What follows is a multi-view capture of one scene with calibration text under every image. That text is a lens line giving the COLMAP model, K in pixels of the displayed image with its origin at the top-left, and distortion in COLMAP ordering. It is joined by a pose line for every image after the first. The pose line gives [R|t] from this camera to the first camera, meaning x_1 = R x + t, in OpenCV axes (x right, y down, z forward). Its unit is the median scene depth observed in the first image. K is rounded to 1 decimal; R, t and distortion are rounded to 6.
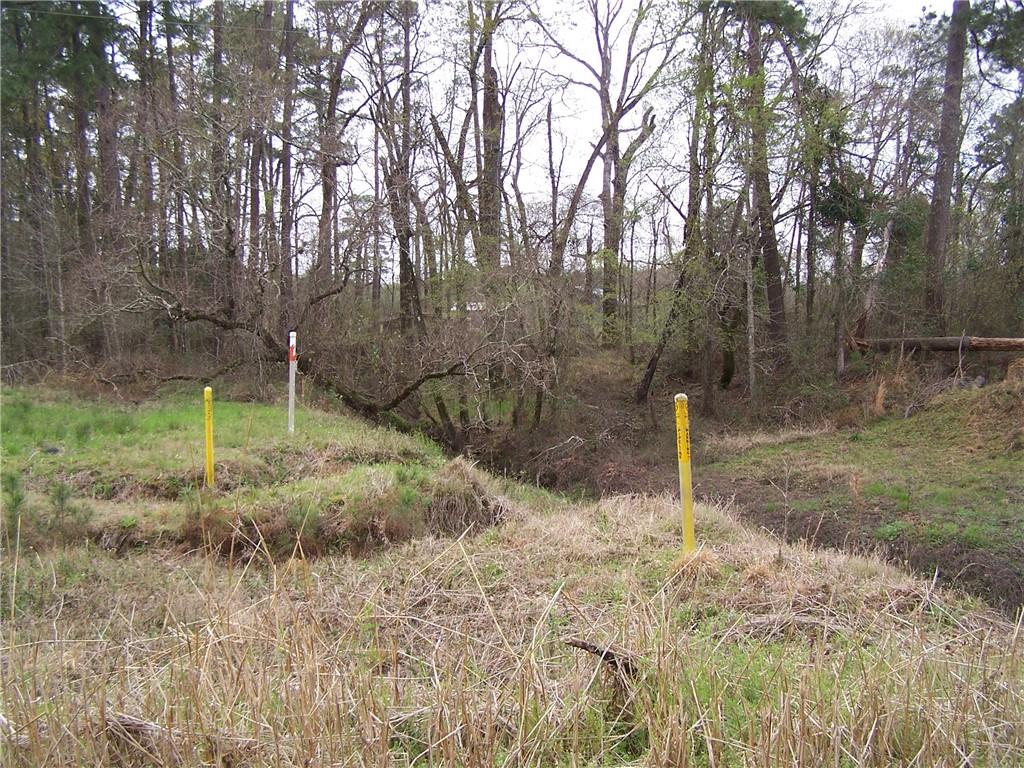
lens RADIAL K [[1184.6, 0, 506.4], [0, 1184.6, 388.6], [0, 0, 1]] dist [-0.103947, 0.000000]
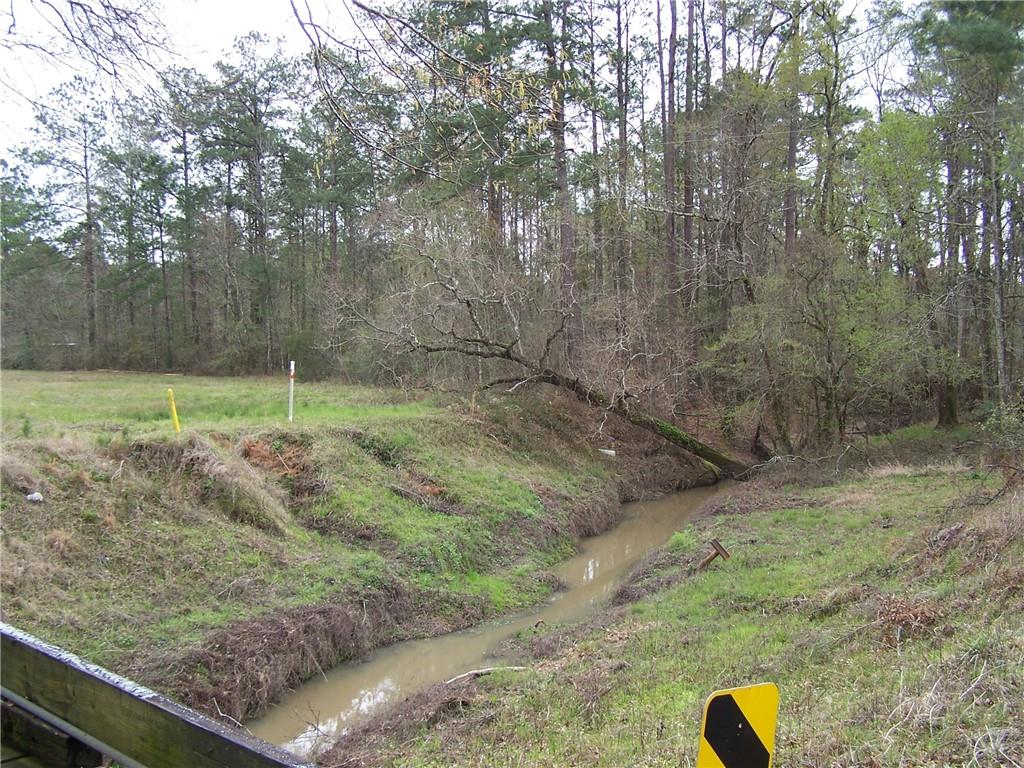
lens RADIAL K [[1184.6, 0, 509.6], [0, 1184.6, 392.7], [0, 0, 1]] dist [-0.103947, 0.000000]
pose [[0.689446, 0.034788, -0.723501, 0.775108], [-0.047192, 0.998881, 0.003058, -0.013886], [0.722798, 0.032035, 0.690317, 0.032047]]
